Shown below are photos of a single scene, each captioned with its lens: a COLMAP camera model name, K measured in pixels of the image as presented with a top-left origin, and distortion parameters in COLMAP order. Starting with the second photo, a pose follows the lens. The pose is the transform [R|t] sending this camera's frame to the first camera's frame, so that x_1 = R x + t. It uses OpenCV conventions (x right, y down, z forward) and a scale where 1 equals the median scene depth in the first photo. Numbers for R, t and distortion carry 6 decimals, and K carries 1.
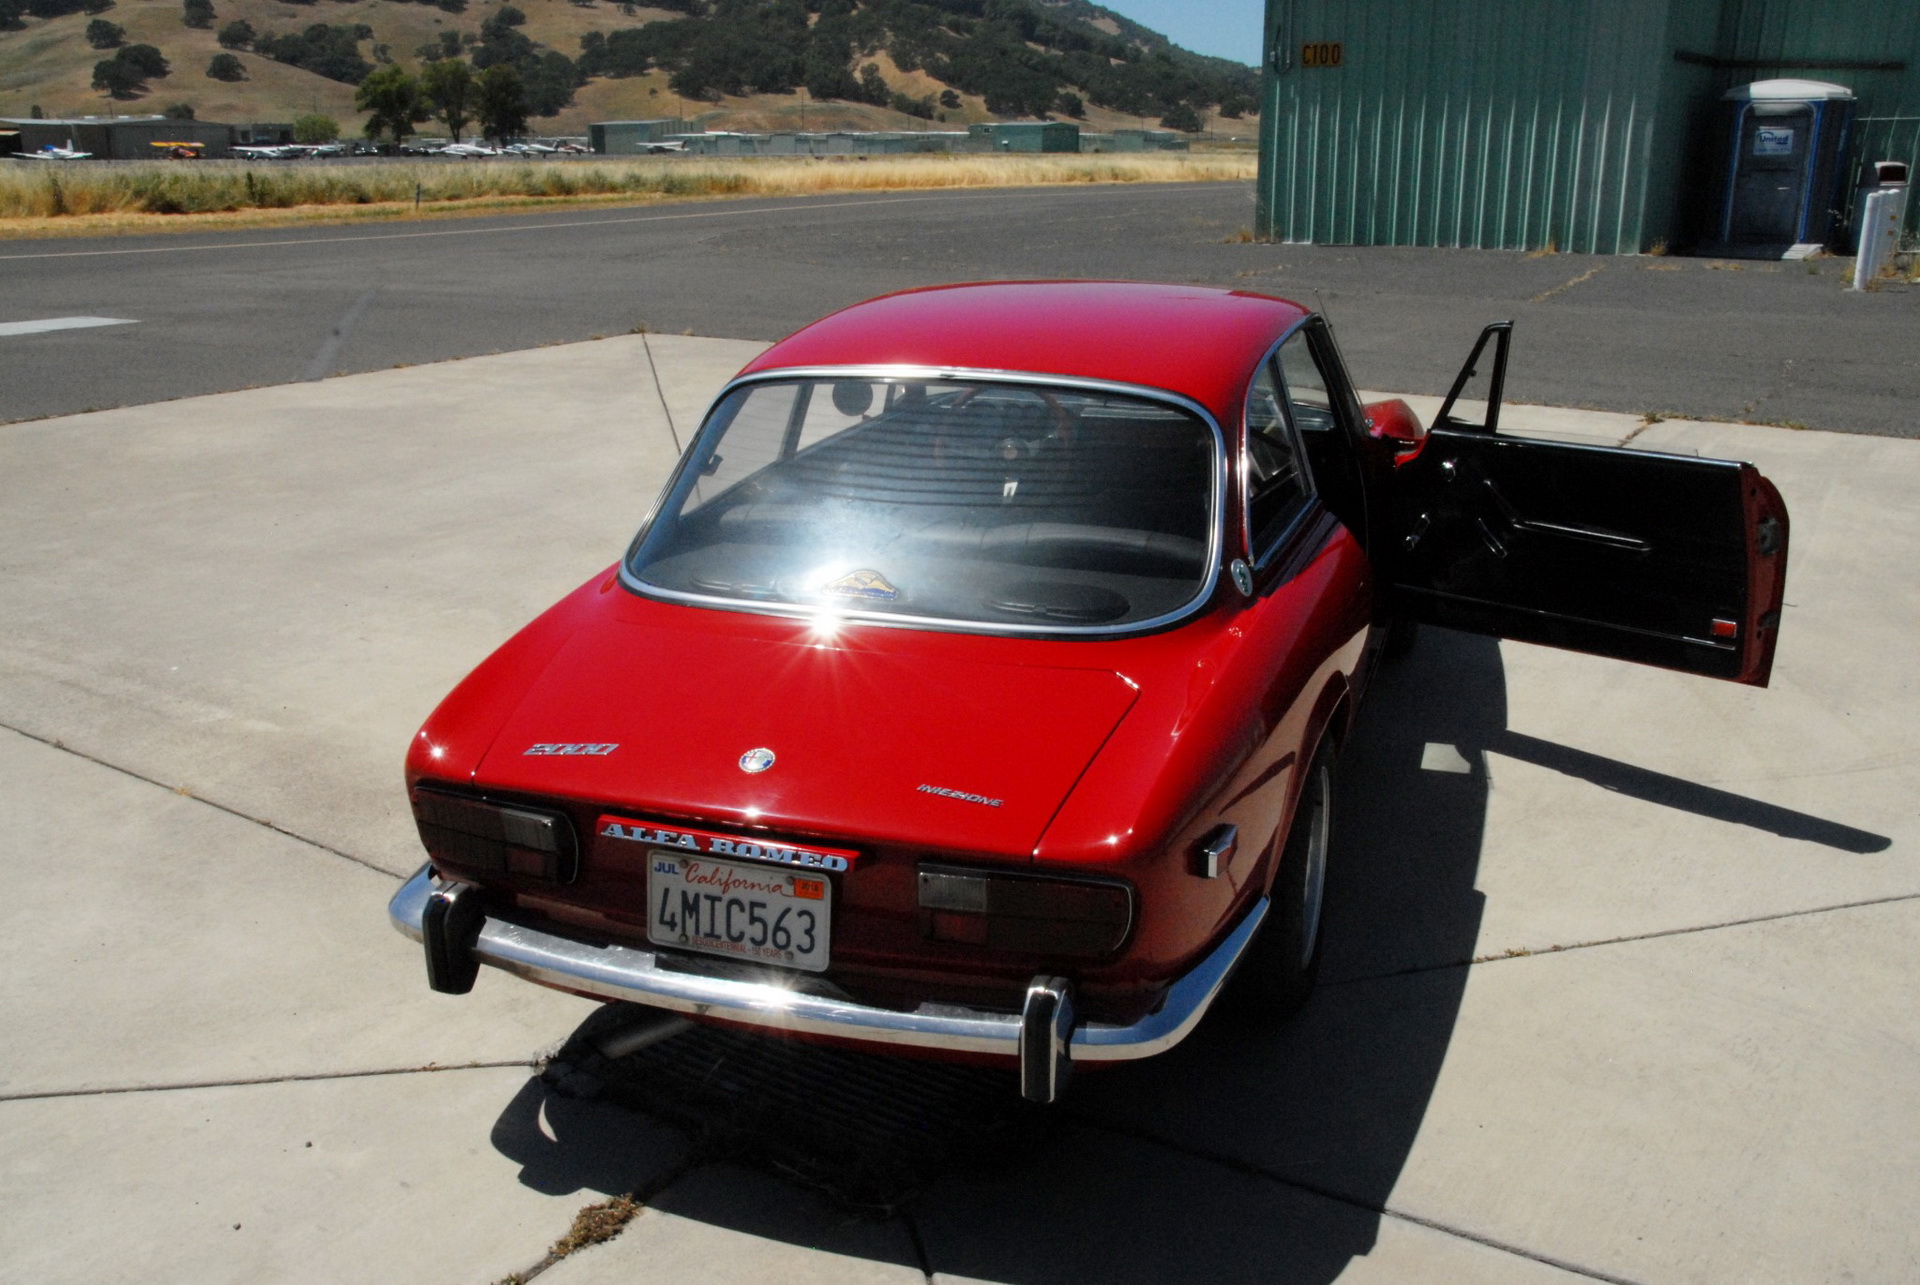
lens RADIAL K [[1602.4, 0, 960.0], [0, 1602.4, 642.5], [0, 0, 1]] dist [-0.062803, 0.008740]
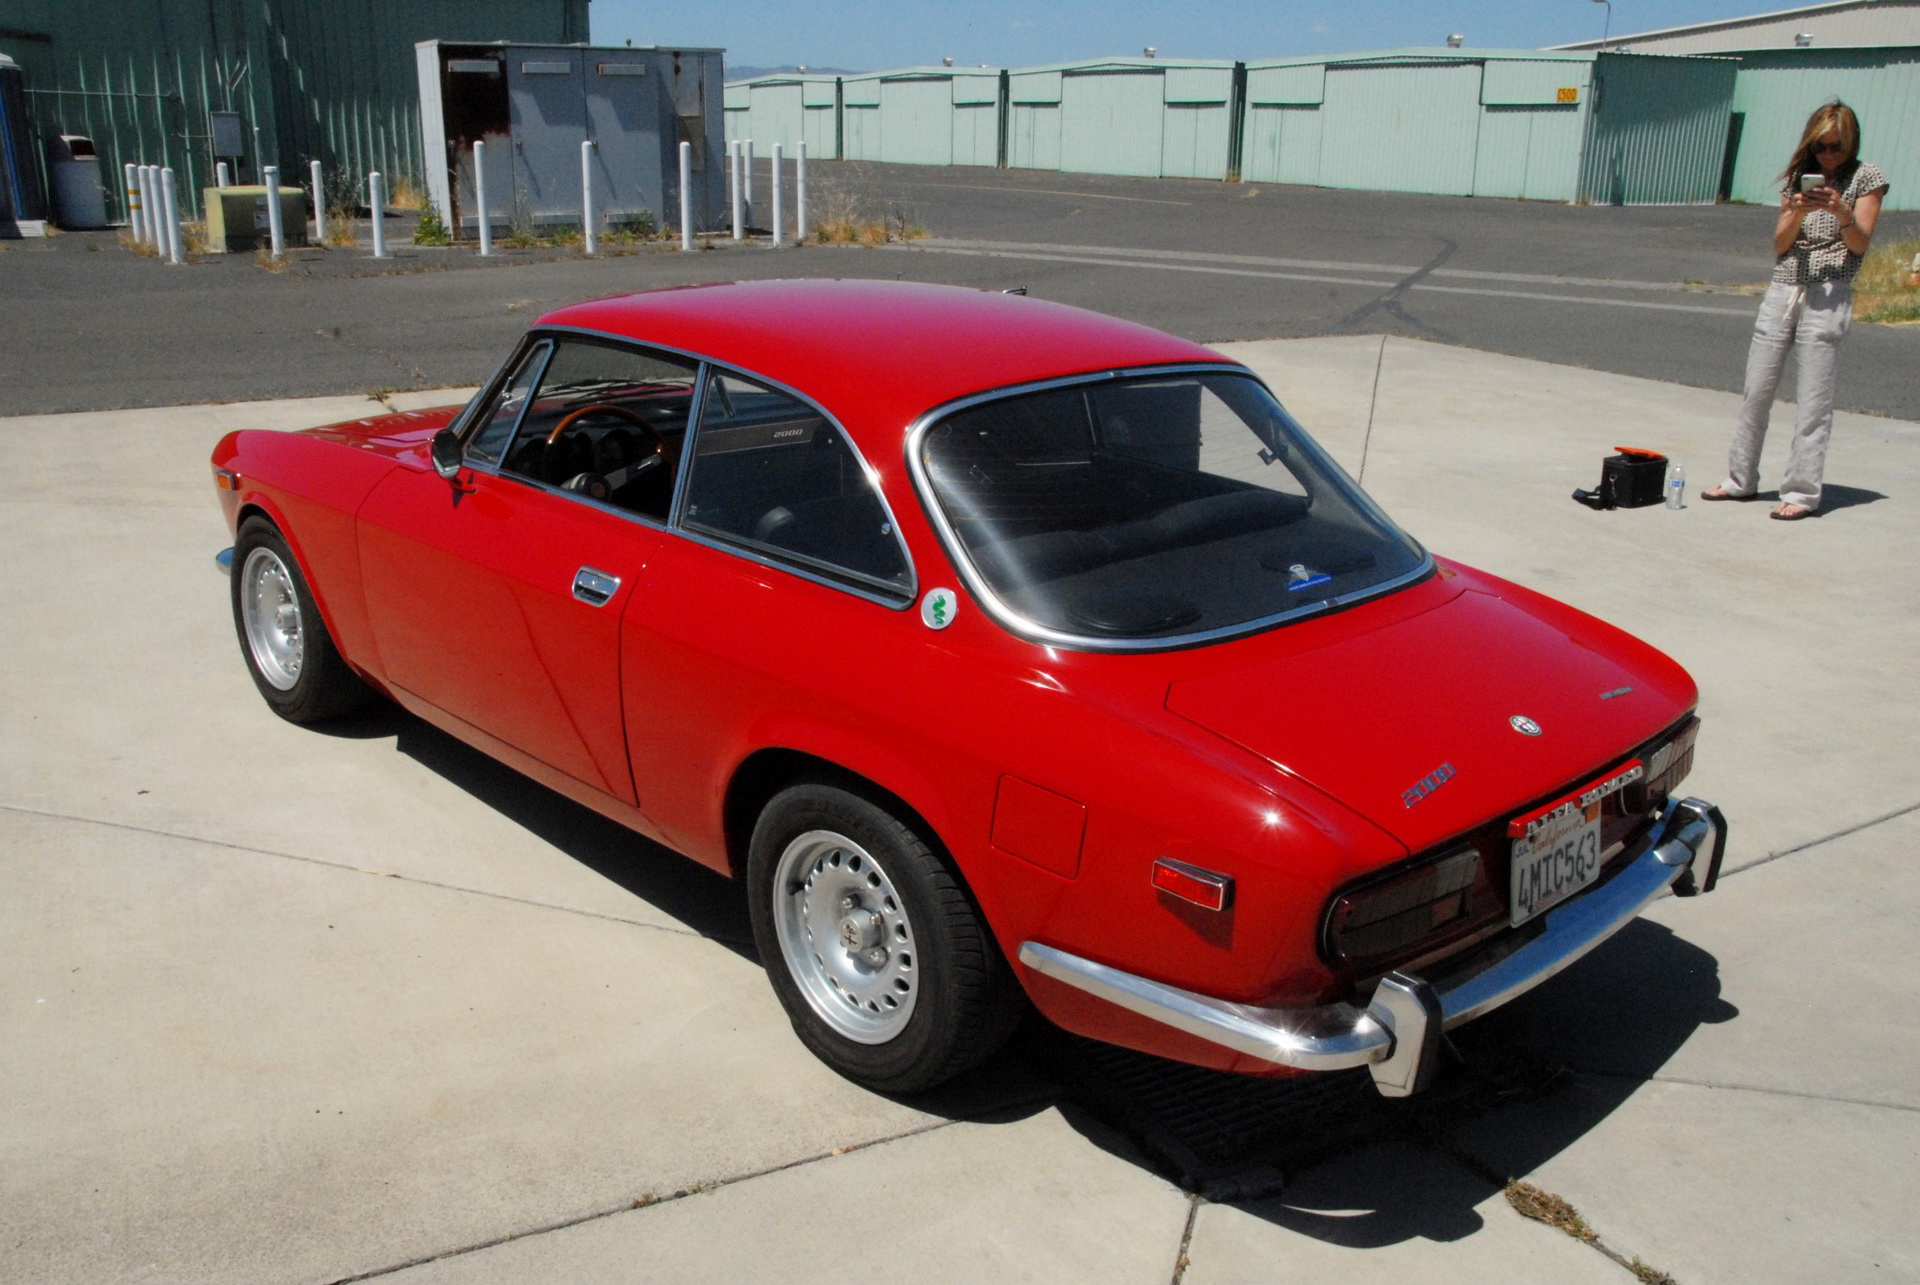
lens RADIAL K [[1602.4, 0, 960.0], [0, 1602.4, 642.5], [0, 0, 1]] dist [-0.062803, 0.008740]
pose [[0.476095, -0.243926, 0.844887, -1.184743], [0.229869, 0.961876, 0.148170, -0.224022], [-0.848819, 0.123670, 0.514016, 0.752990]]
